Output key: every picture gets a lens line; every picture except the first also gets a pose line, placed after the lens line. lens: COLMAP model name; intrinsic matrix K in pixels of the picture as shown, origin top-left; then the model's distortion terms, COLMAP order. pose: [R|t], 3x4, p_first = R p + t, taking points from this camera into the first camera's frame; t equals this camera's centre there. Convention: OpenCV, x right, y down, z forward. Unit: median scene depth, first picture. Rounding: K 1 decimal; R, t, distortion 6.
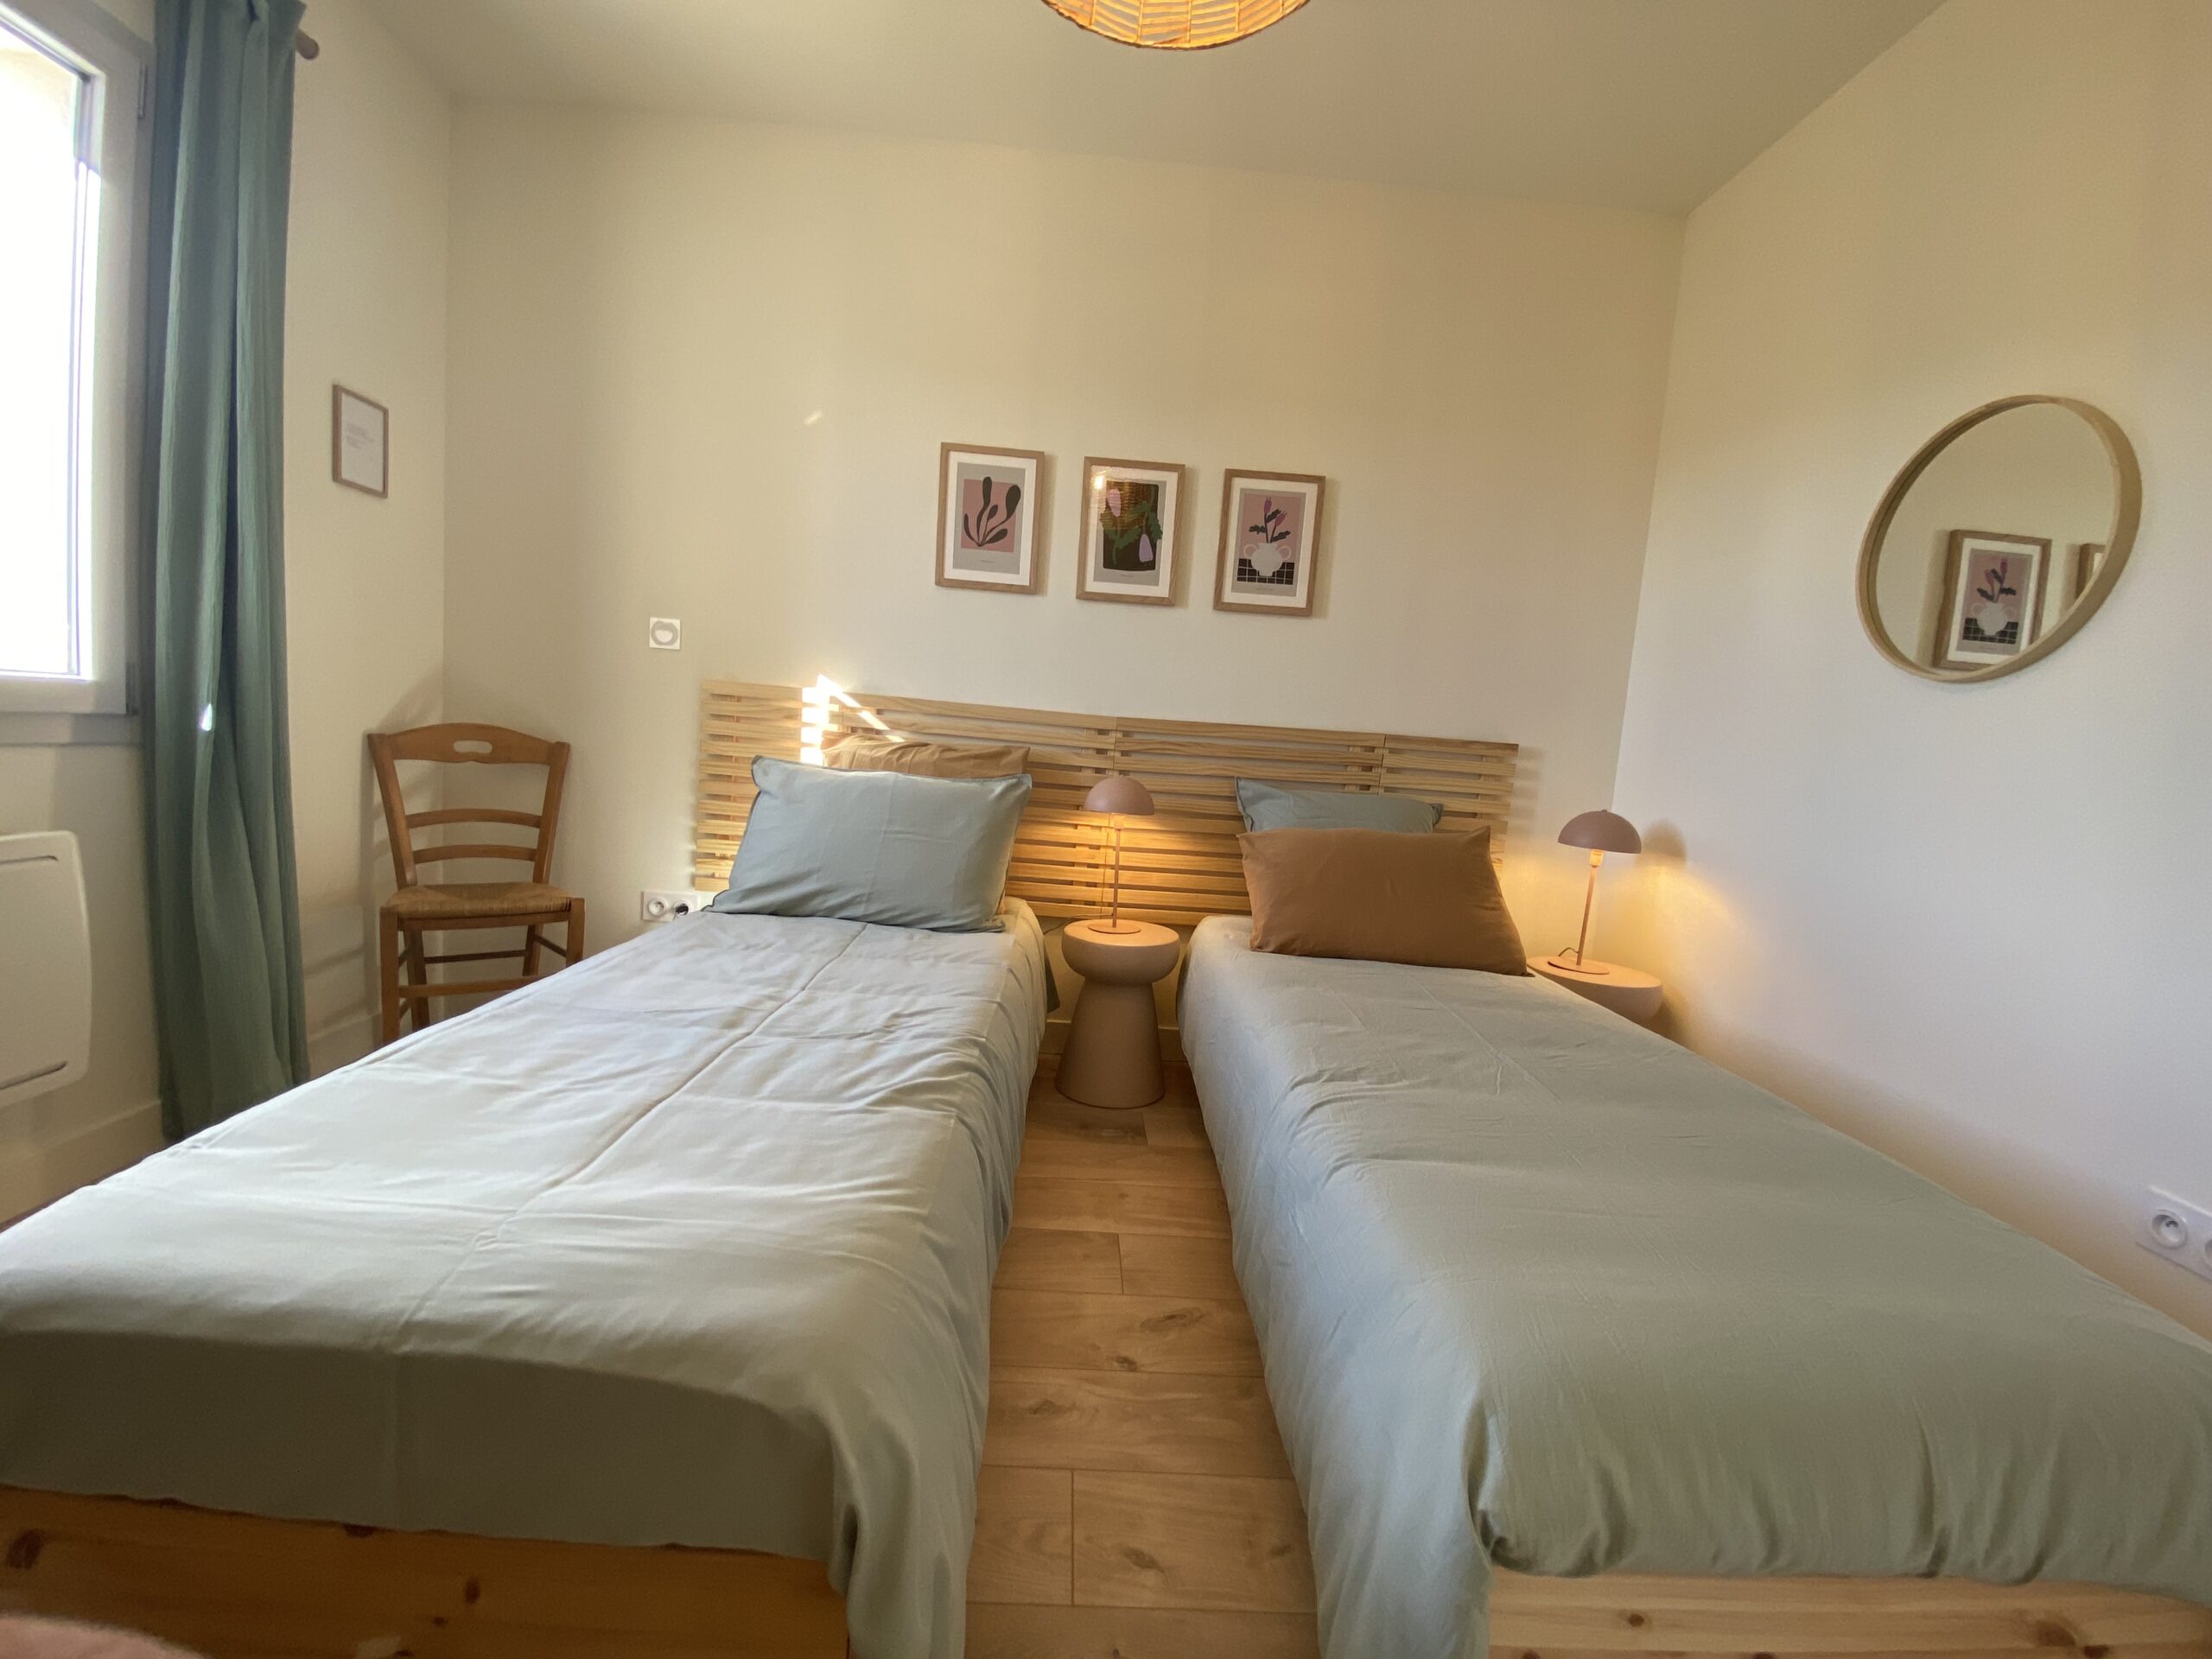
lens RADIAL K [[894.9, 0, 1098.8], [0, 894.9, 814.0], [0, 0, 1]] dist [0.008440, -0.014192]
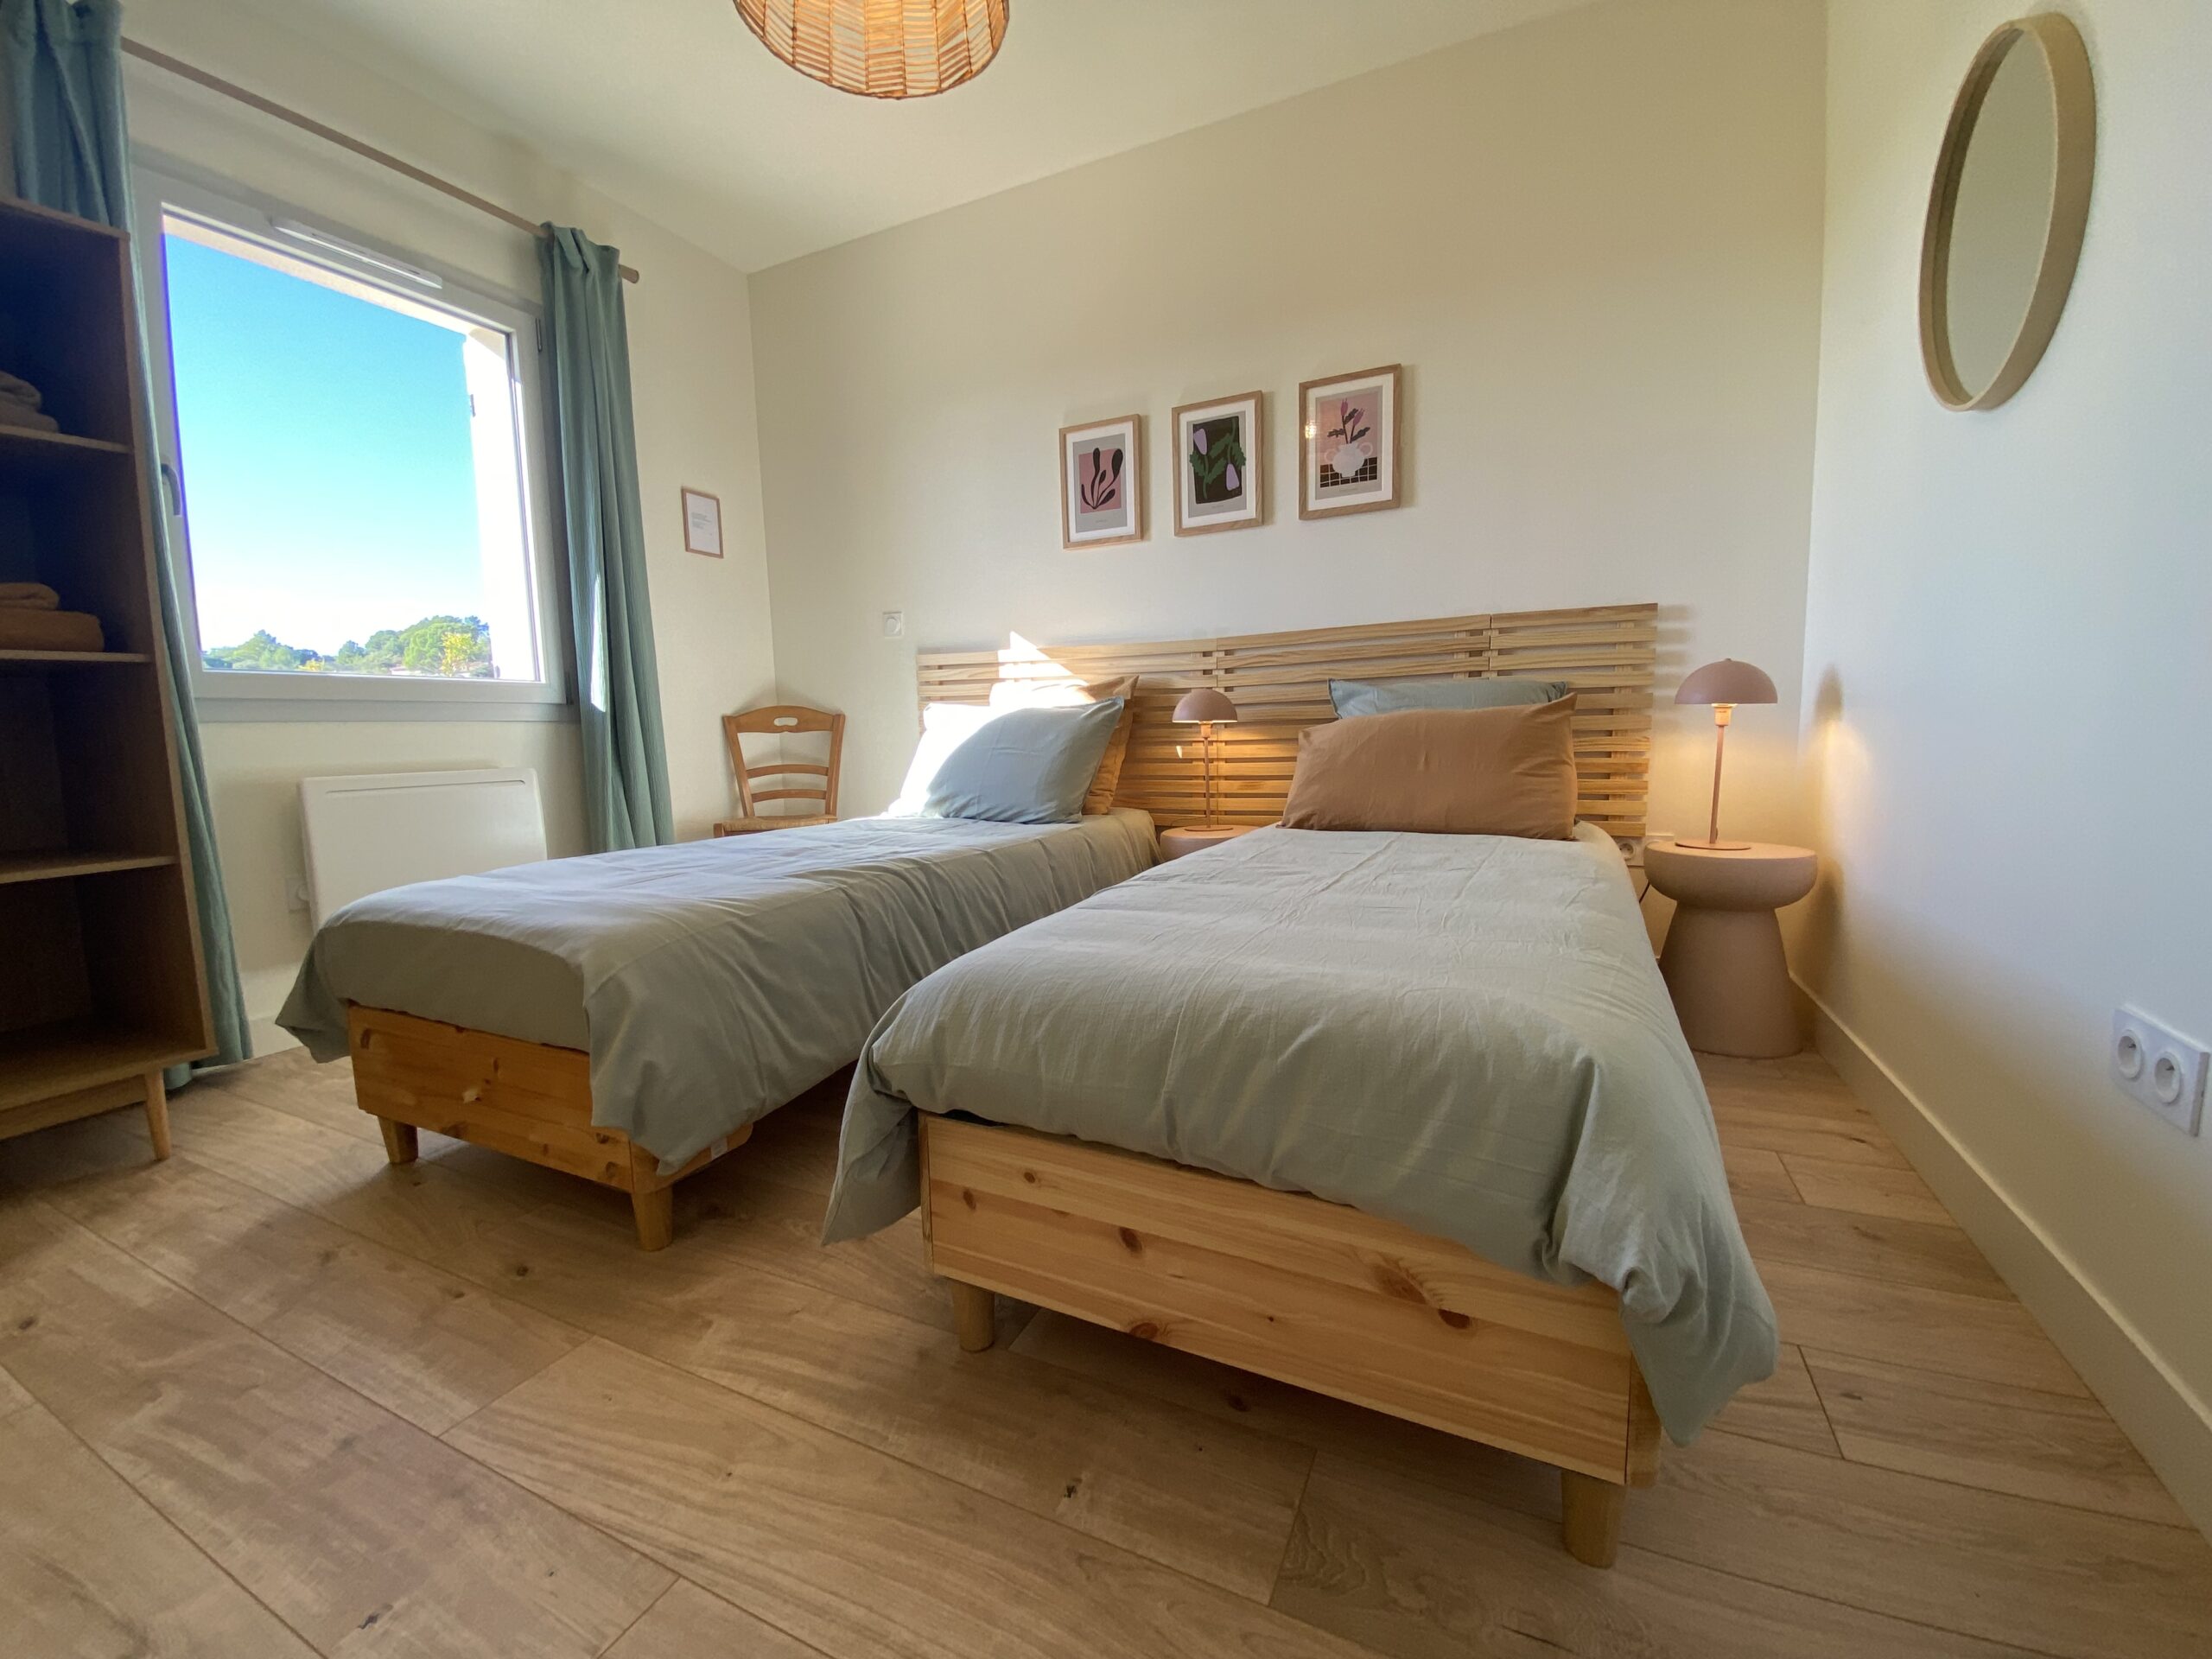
lens RADIAL K [[894.9, 0, 1104.1], [0, 894.9, 820.7], [0, 0, 1]] dist [0.008440, -0.014192]
pose [[0.881835, -0.049464, -0.468957, 0.431643], [0.051999, 0.998619, -0.007551, 0.125183], [0.468683, -0.017727, 0.883189, -0.034913]]
